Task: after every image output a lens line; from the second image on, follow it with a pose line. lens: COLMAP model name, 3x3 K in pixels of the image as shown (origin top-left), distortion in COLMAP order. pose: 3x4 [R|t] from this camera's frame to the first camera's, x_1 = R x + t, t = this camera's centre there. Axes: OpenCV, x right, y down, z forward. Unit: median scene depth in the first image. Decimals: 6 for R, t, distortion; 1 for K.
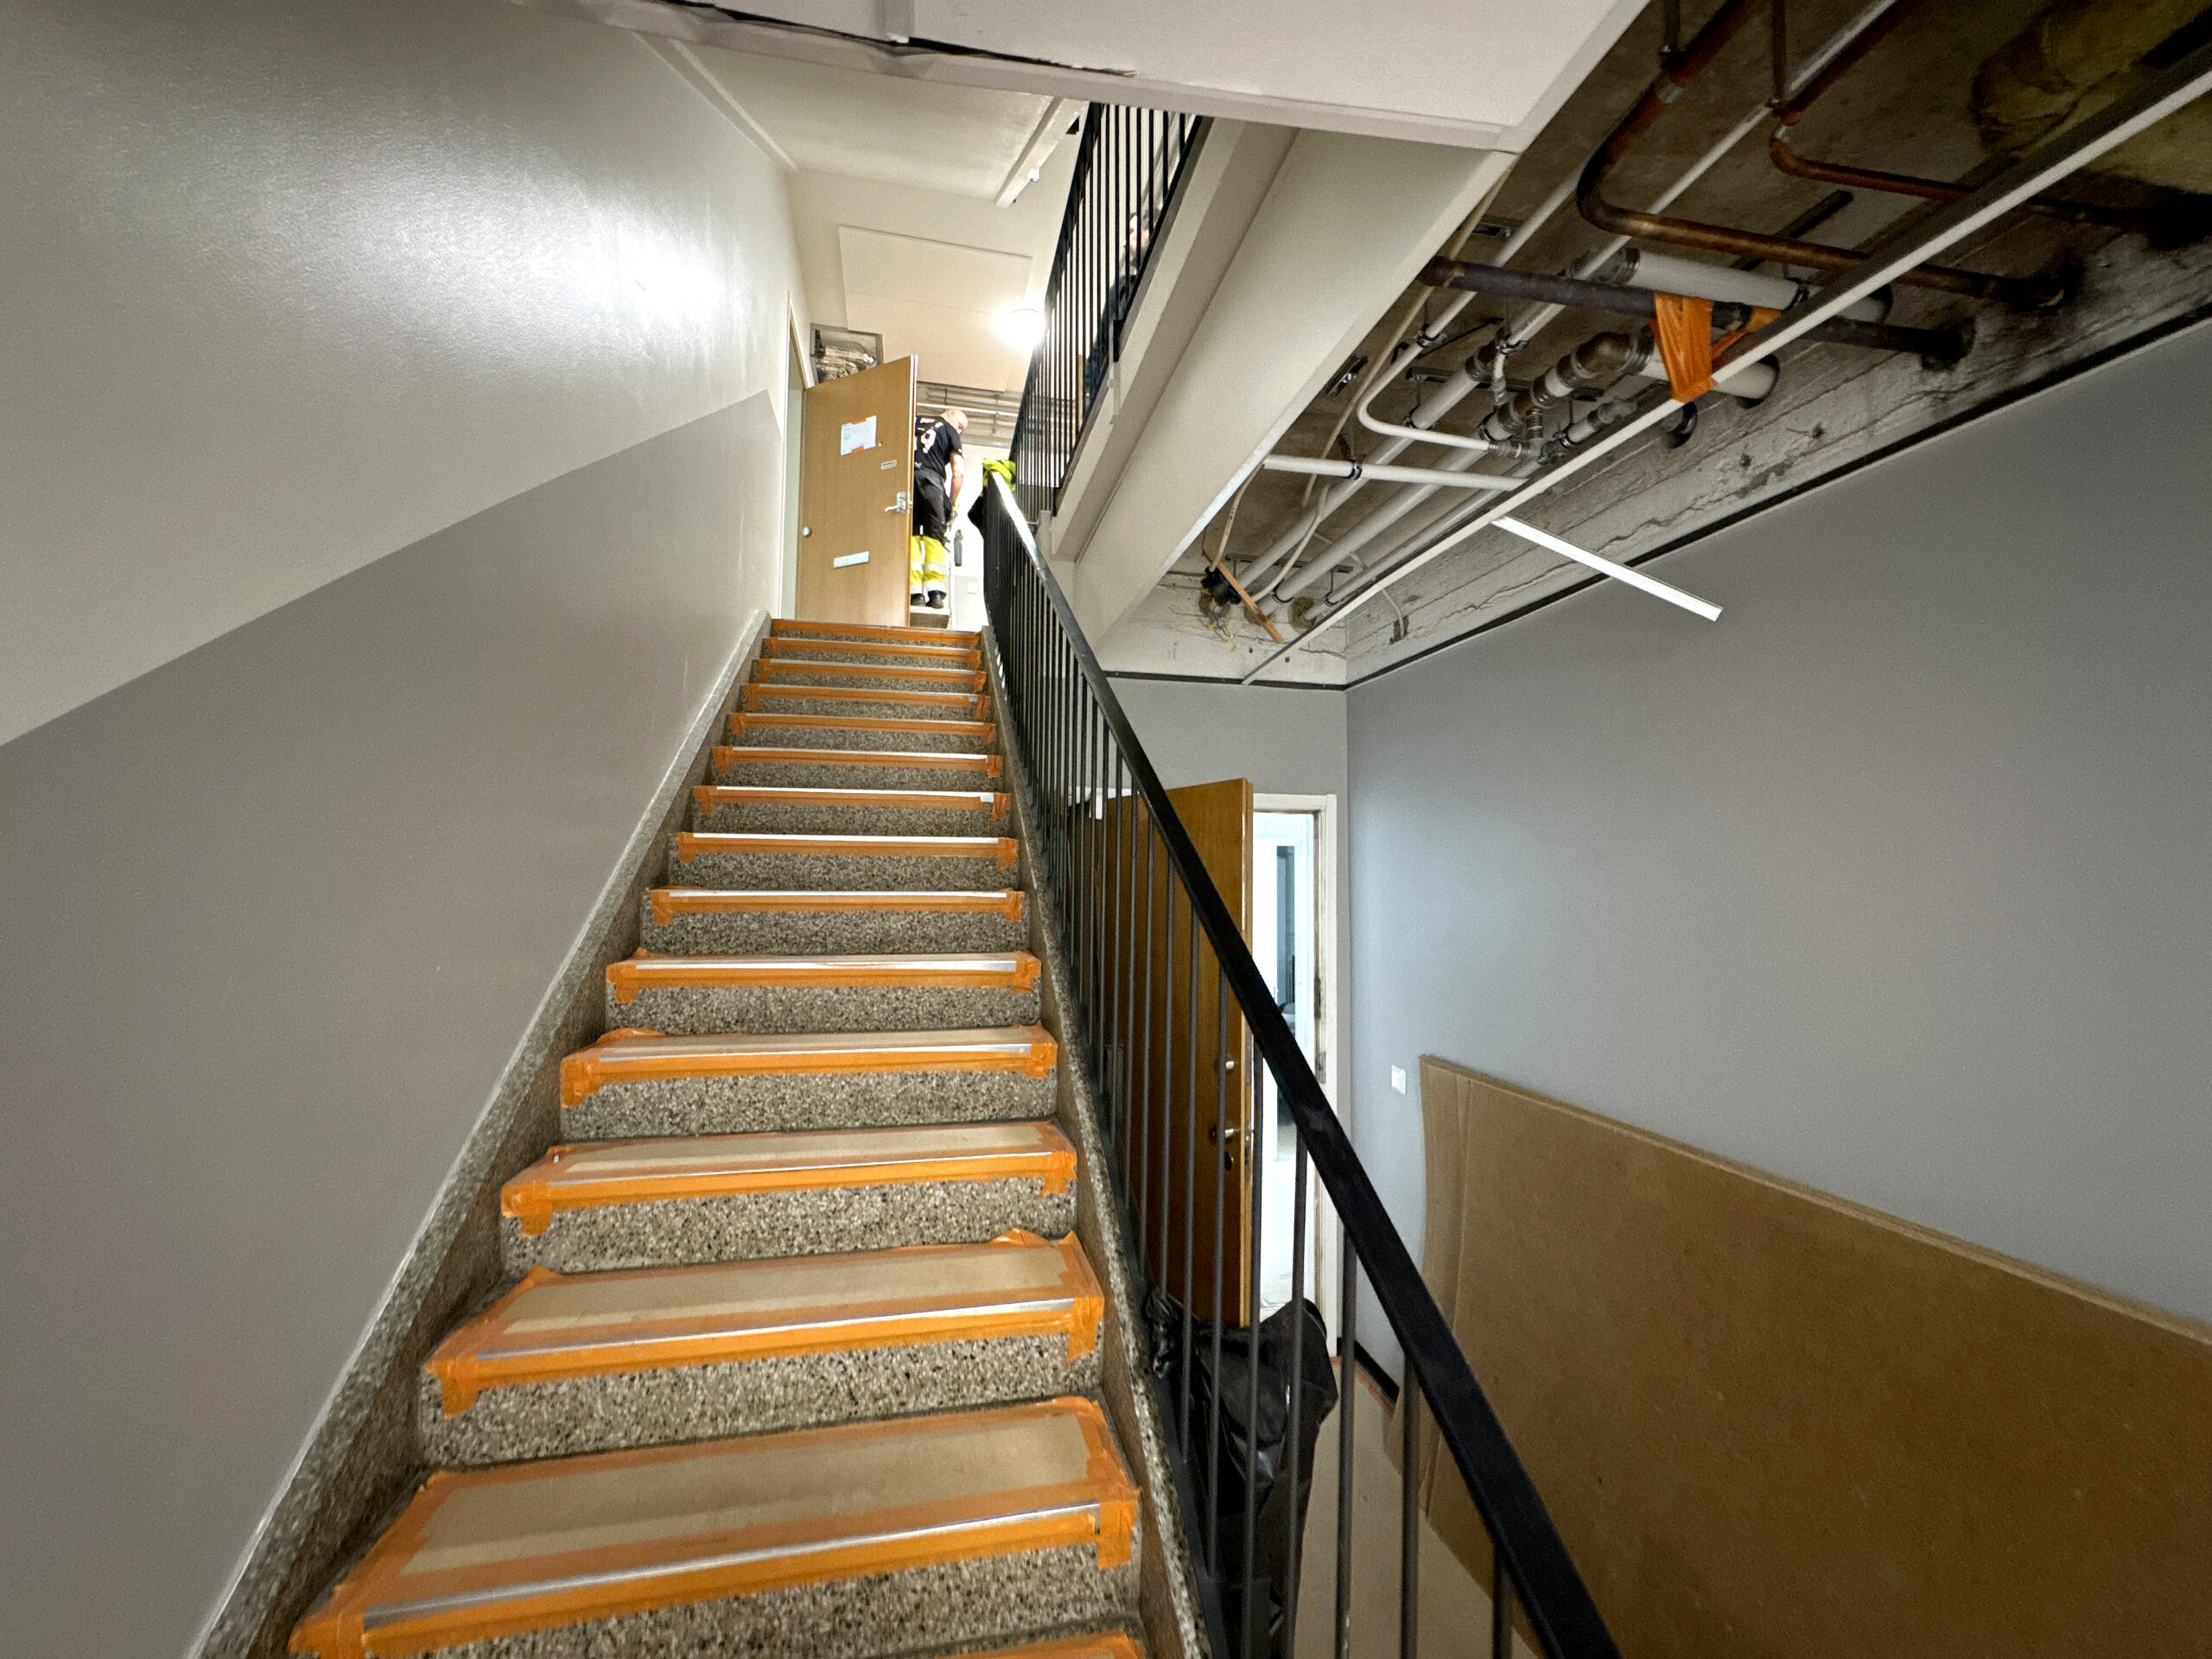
lens RADIAL K [[880.2, 0, 1103.2], [0, 880.2, 834.0], [0, 0, 1]] dist [-0.004713, 0.000816]
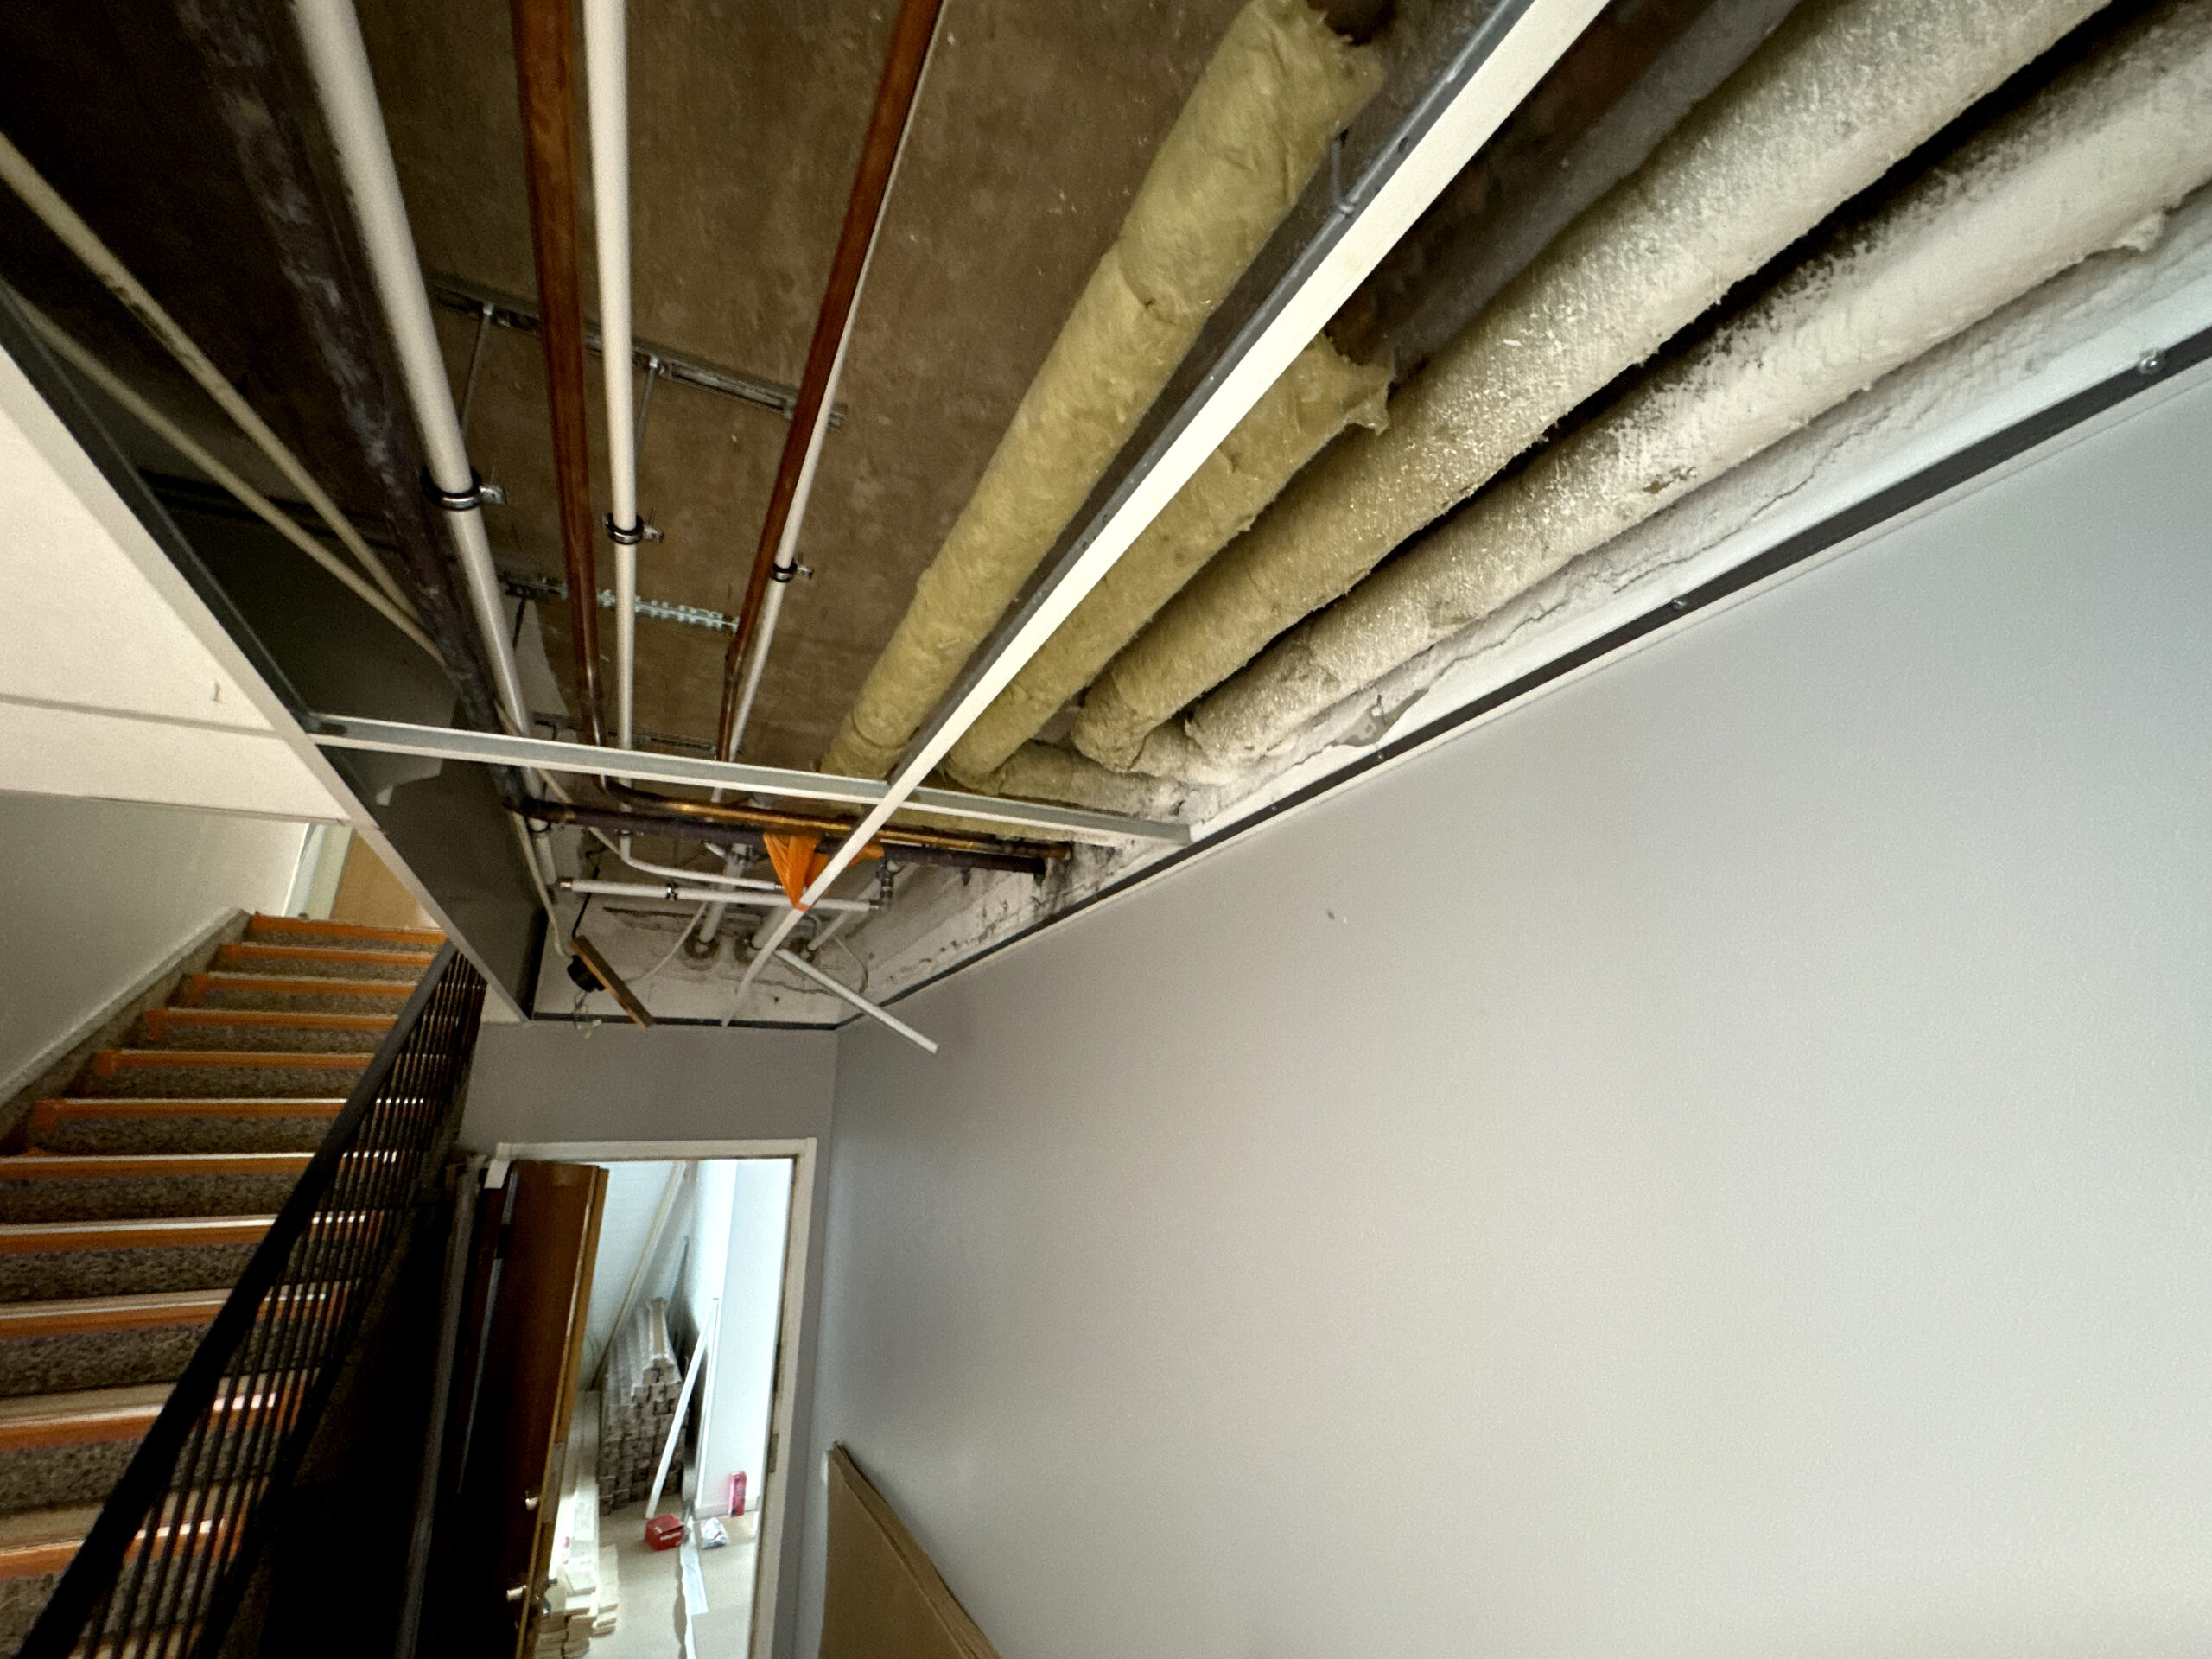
lens RADIAL K [[928.3, 0, 1097.9], [0, 928.3, 818.8], [0, 0, 1]] dist [-0.001407, -0.000314]
pose [[0.968737, 0.062600, 0.240063, 0.338554], [0.005857, 0.961602, -0.274386, -0.115644], [-0.248022, 0.267214, 0.931172, -0.173775]]
